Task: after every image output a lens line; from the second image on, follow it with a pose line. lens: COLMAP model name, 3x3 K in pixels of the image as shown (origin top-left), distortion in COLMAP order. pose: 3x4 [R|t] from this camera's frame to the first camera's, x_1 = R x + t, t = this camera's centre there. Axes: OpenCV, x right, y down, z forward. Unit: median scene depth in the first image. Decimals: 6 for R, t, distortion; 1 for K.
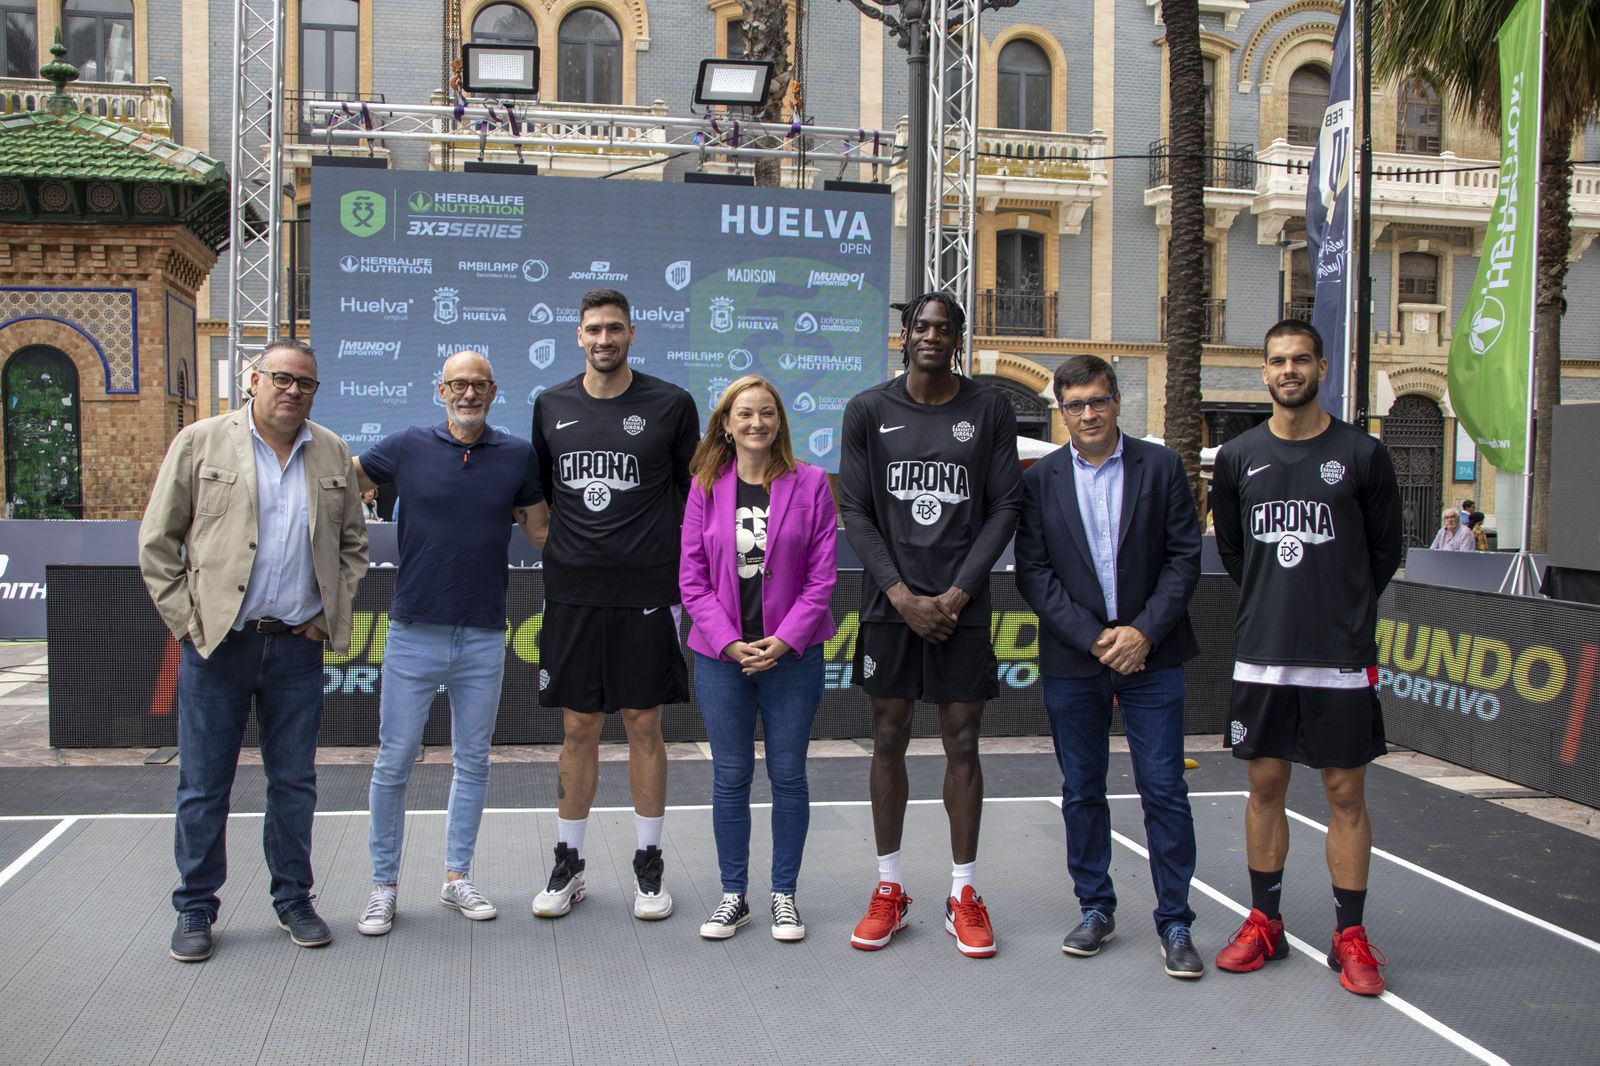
lens RADIAL K [[1544.6, 0, 796.0], [0, 1544.6, 548.6], [0, 0, 1]] dist [-0.130207, 0.154007]
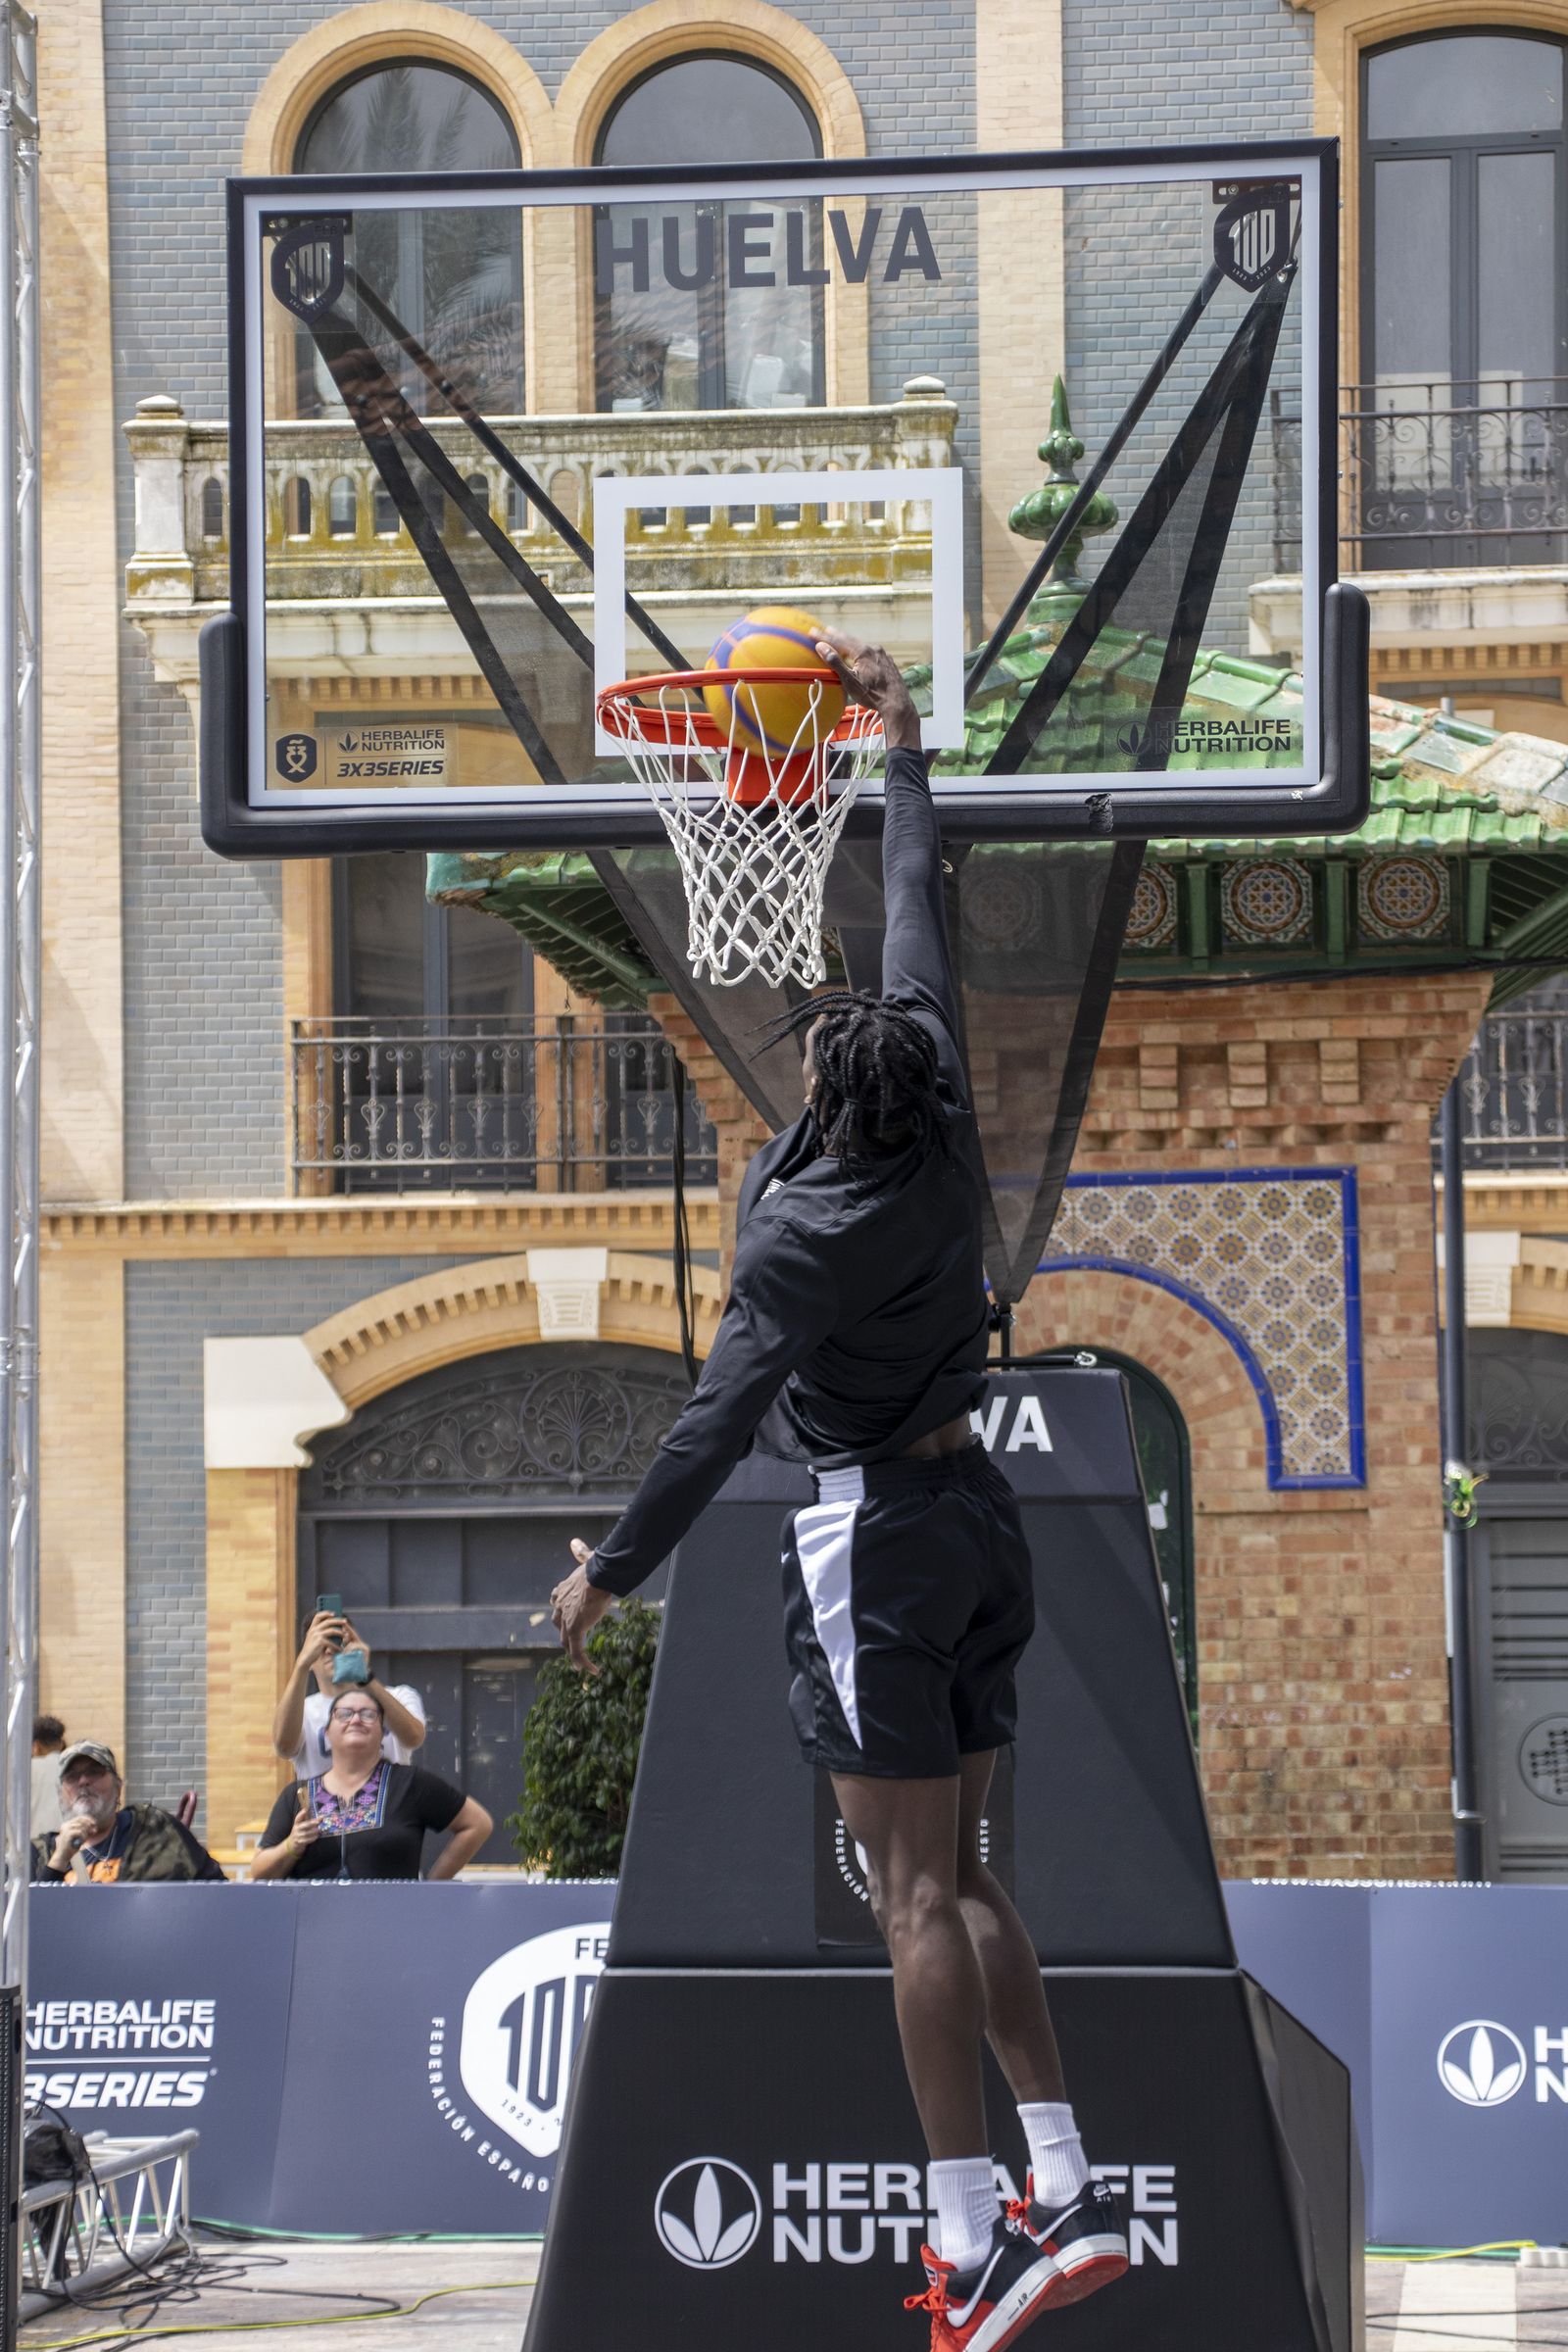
lens RADIAL K [[6321.0, 0, 808.2], [0, 6321.0, 1197.1], [0, 0, 1]] dist [0.549439, 0.653606]
pose [[0.951120, -0.036087, -0.306707, -0.127971], [-0.002657, 0.992156, -0.124977, 0.006631], [0.308811, 0.119683, 0.943563, -0.335835]]
